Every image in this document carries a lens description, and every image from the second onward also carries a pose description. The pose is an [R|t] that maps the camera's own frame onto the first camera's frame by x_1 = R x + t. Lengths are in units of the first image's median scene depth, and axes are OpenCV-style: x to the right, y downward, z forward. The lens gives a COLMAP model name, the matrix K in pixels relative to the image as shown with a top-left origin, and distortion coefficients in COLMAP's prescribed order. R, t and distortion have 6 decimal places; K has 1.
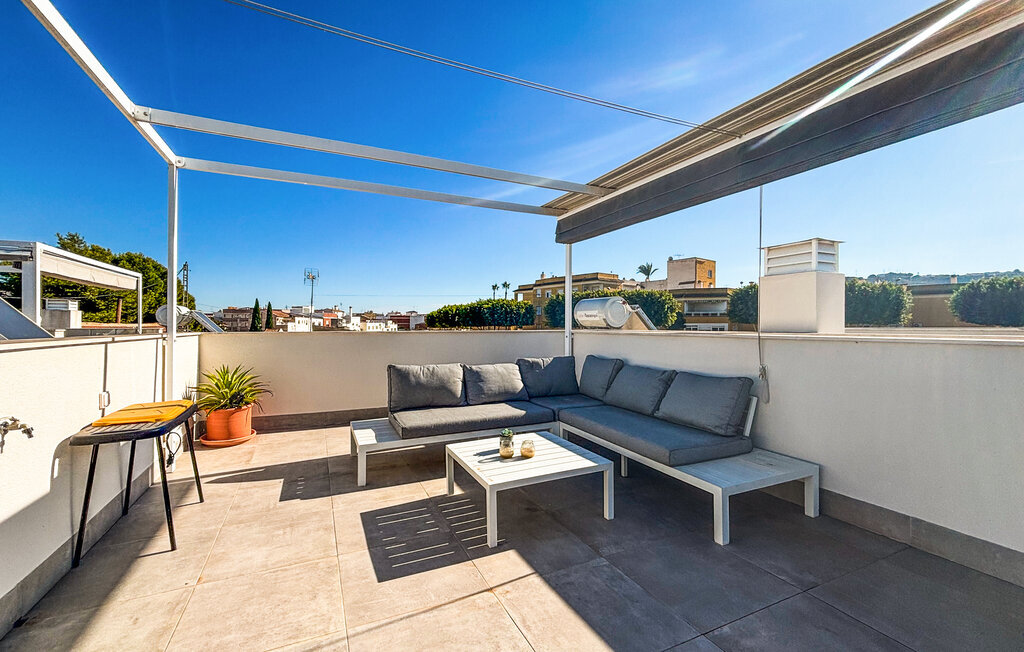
lens RADIAL K [[430.8, 0, 508.7], [0, 430.8, 316.7], [0, 0, 1]] dist [-0.000756, -0.000335]
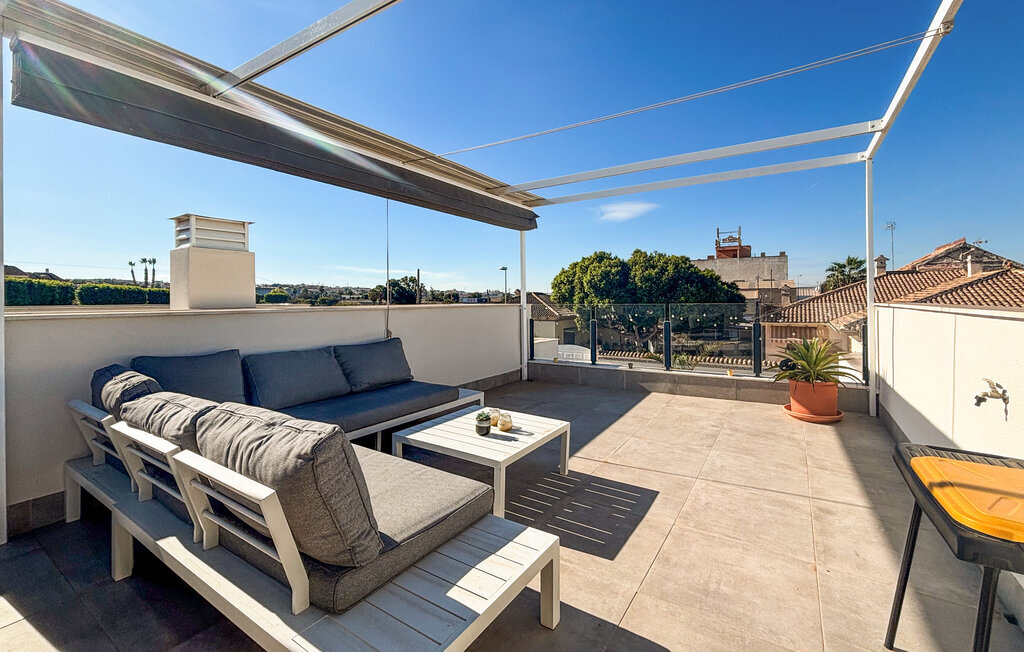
lens RADIAL K [[430.8, 0, 521.6], [0, 430.8, 289.1], [0, 0, 1]] dist [-0.000756, -0.000335]
pose [[-0.548158, 0.028254, 0.835897, -1.061782], [-0.002307, 0.999374, -0.035292, 0.045913], [-0.836372, -0.021274, -0.547750, 1.867564]]
